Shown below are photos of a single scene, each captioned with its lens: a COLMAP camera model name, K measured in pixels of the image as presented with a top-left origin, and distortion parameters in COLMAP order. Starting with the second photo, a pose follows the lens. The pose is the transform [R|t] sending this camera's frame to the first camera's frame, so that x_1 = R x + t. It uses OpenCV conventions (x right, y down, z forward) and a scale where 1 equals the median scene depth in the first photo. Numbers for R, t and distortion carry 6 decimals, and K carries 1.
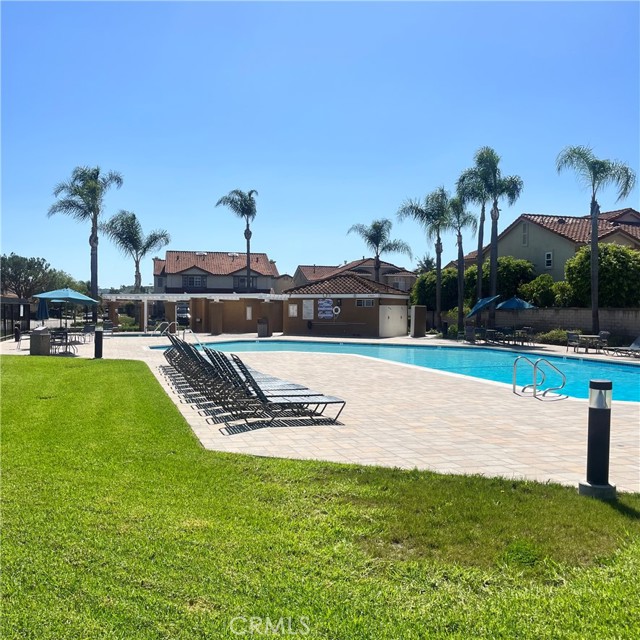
lens RADIAL K [[1933.8, 0, 320.0], [0, 1933.8, 320.0], [0, 0, 1]] dist [-0.052646, -1.130501]
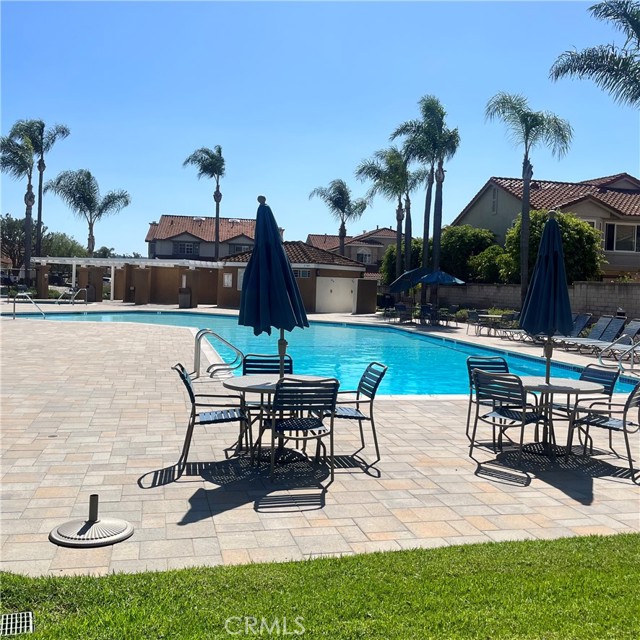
lens RADIAL K [[1933.8, 0, 320.0], [0, 1933.8, 320.0], [0, 0, 1]] dist [-0.052646, -1.130501]
pose [[0.978087, 0.031093, -0.205863, 0.212852], [-0.029775, 0.999512, 0.009495, 0.003721], [0.206058, -0.003157, 0.978535, 0.130875]]
